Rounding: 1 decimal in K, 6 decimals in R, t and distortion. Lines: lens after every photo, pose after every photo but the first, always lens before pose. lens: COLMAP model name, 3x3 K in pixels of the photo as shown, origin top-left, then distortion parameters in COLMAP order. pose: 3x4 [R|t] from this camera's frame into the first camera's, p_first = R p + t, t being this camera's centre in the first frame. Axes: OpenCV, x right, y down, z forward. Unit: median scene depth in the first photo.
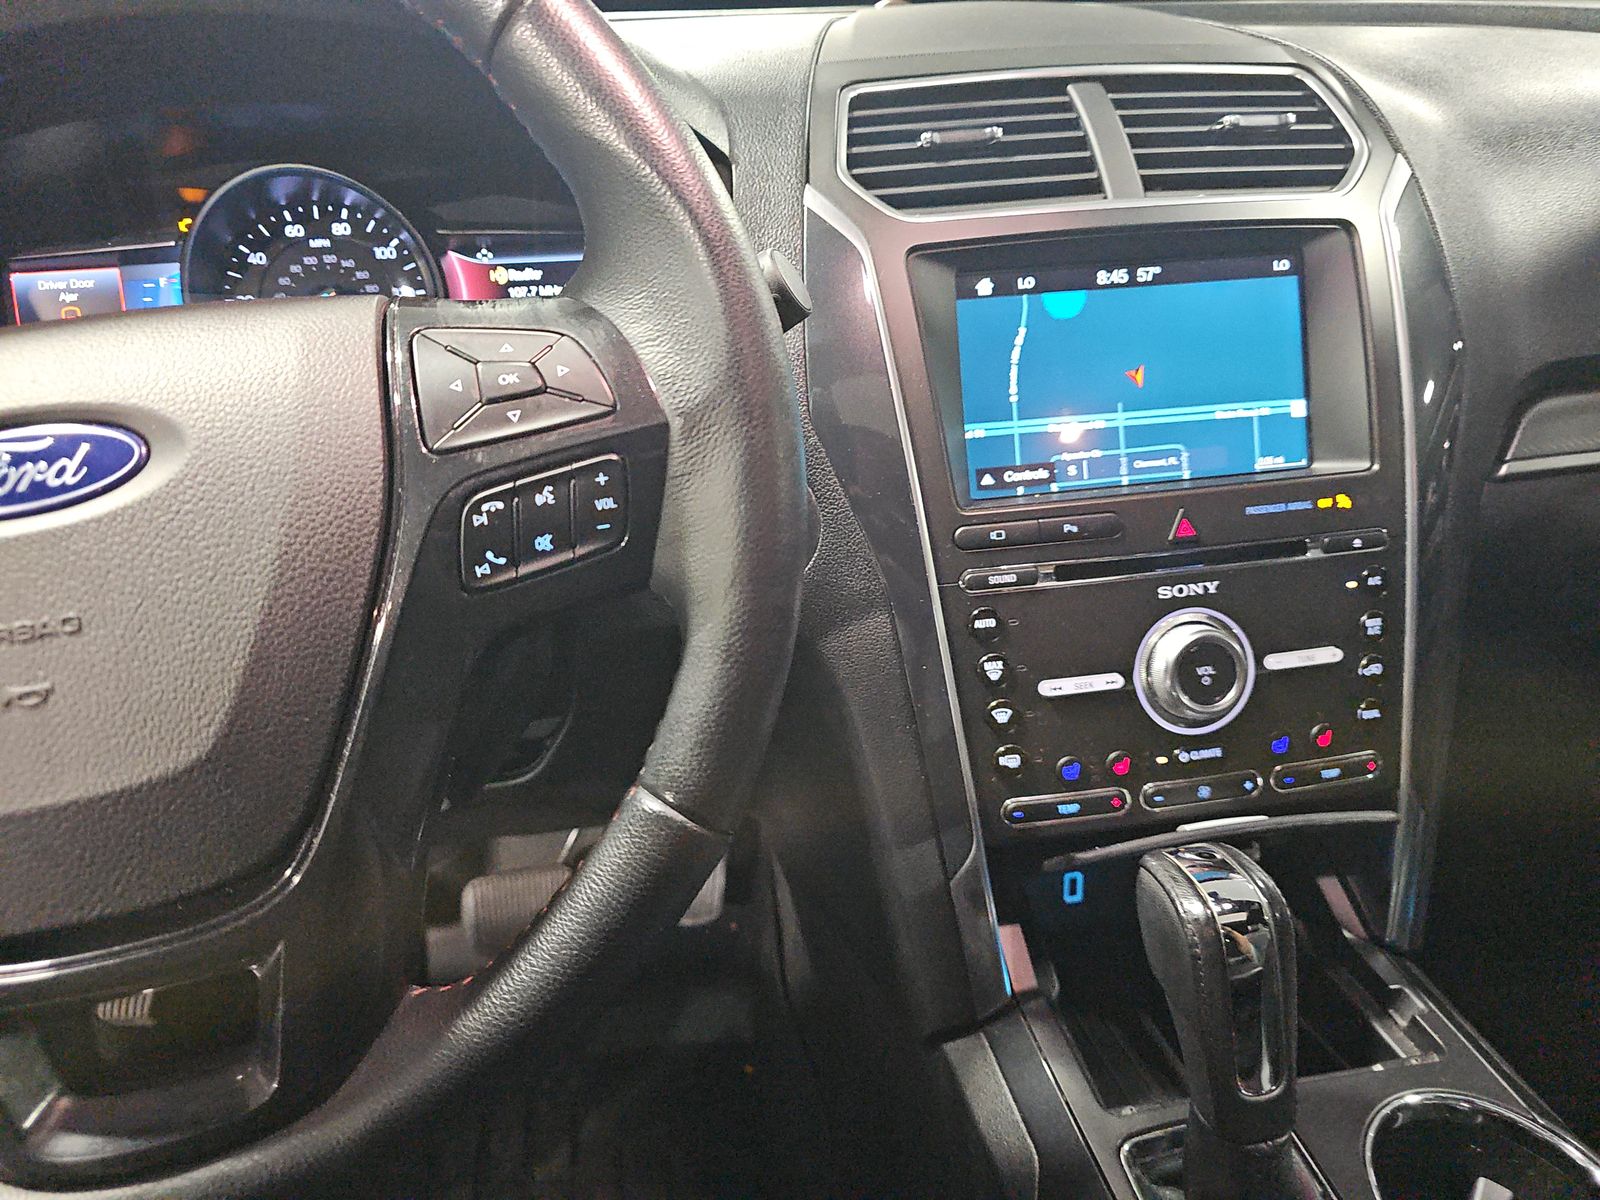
lens RADIAL K [[1067.4, 0, 800.0], [0, 1067.4, 600.0], [0, 0, 1]] dist [0.001896, 0.036100]
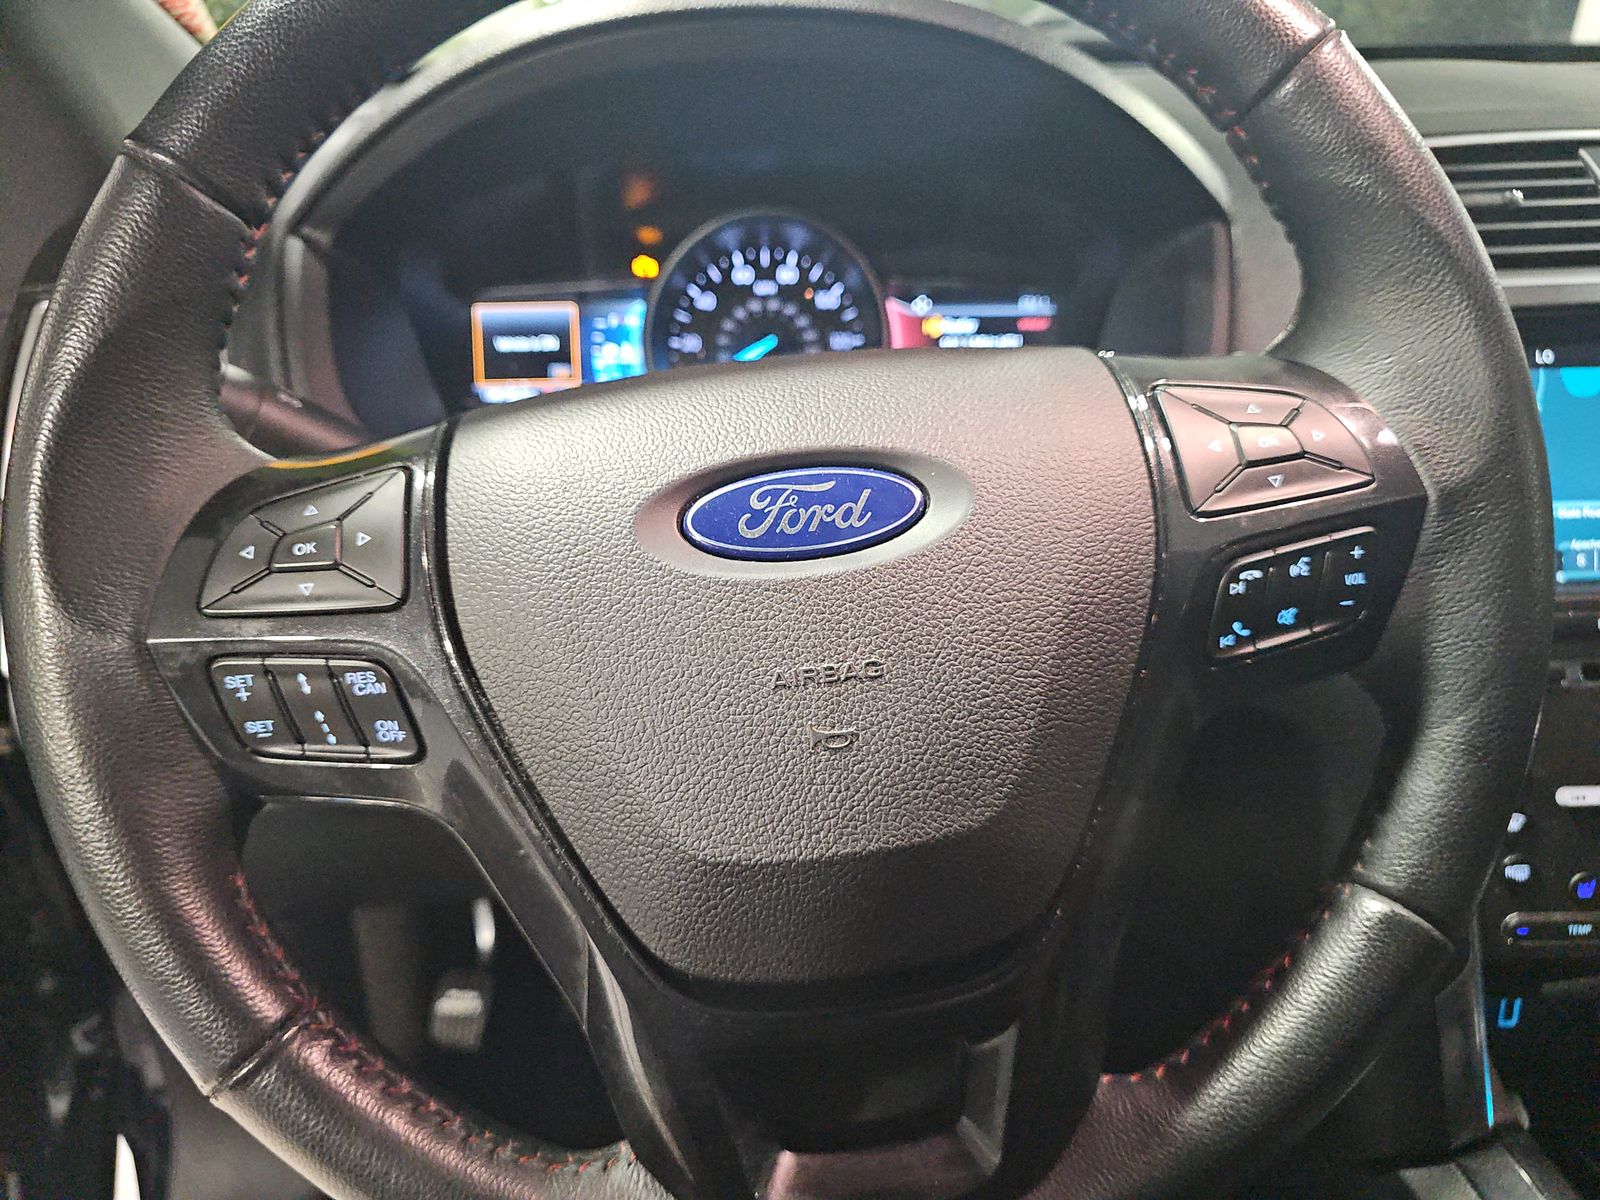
lens RADIAL K [[1074.9, 0, 799.9], [0, 1074.9, 623.5], [0, 0, 1]] dist [-0.006127, -0.001764]
pose [[0.989803, 0.072328, -0.122711, -0.543142], [-0.075421, 0.996936, -0.020742, 0.004900], [0.120835, 0.029785, 0.992226, 0.009095]]
